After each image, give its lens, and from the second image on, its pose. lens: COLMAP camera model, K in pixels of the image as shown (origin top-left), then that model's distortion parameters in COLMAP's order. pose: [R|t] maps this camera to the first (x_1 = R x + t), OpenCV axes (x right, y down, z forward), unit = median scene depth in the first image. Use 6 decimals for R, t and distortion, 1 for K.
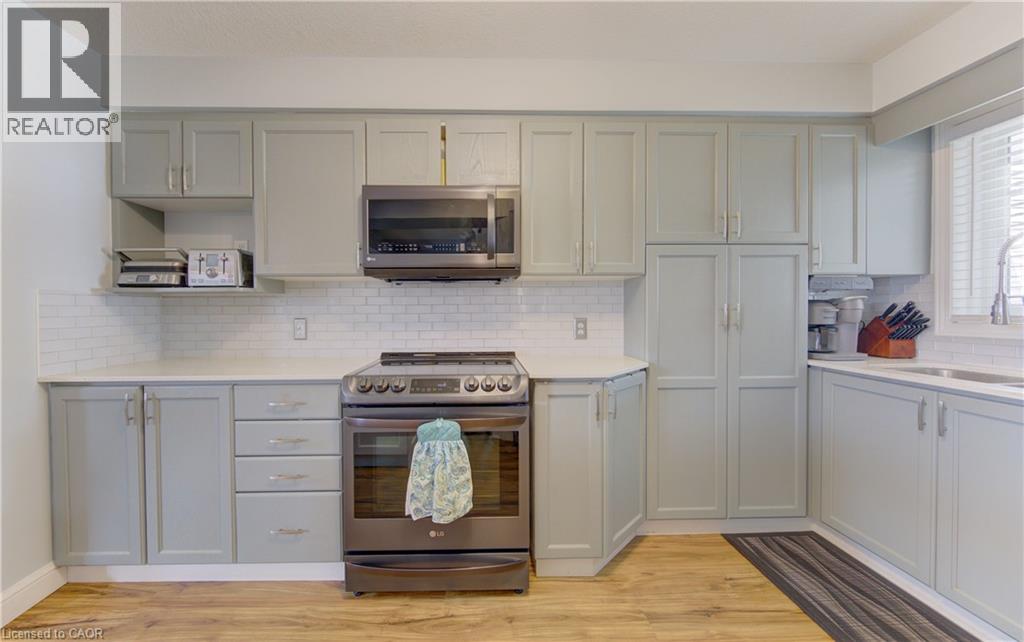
lens RADIAL K [[395.3, 0, 490.8], [0, 395.3, 313.6], [0, 0, 1]] dist [-0.009605, -0.000586]
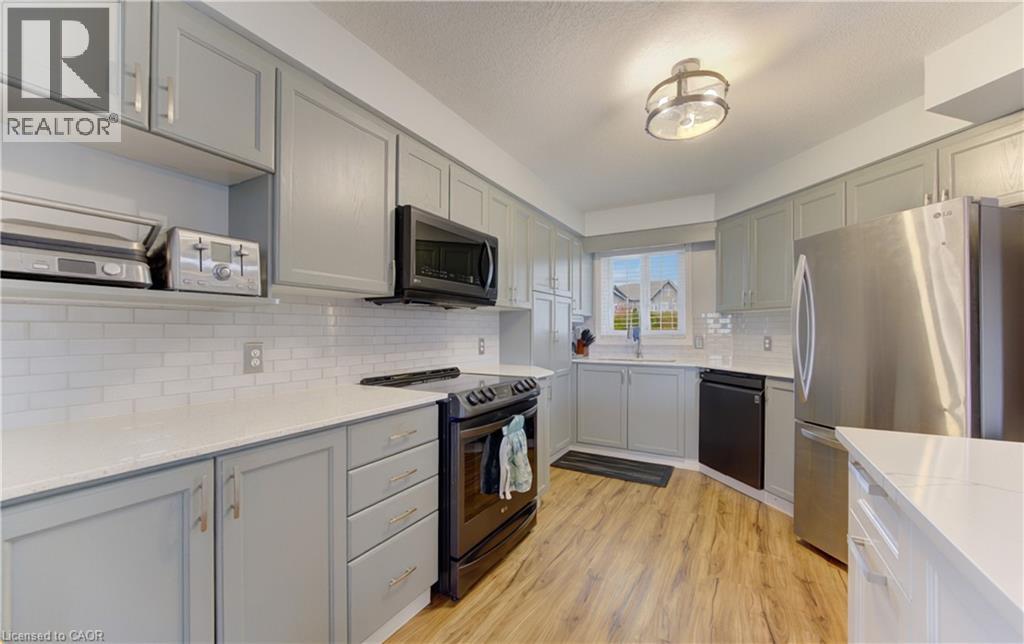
lens RADIAL K [[395.3, 0, 520.9], [0, 395.3, 332.6], [0, 0, 1]] dist [-0.009605, -0.000586]
pose [[0.501332, 0.002446, 0.865252, -0.994338], [0.008844, 0.999929, -0.007951, 0.003782], [-0.865210, 0.011638, 0.501274, 0.259548]]
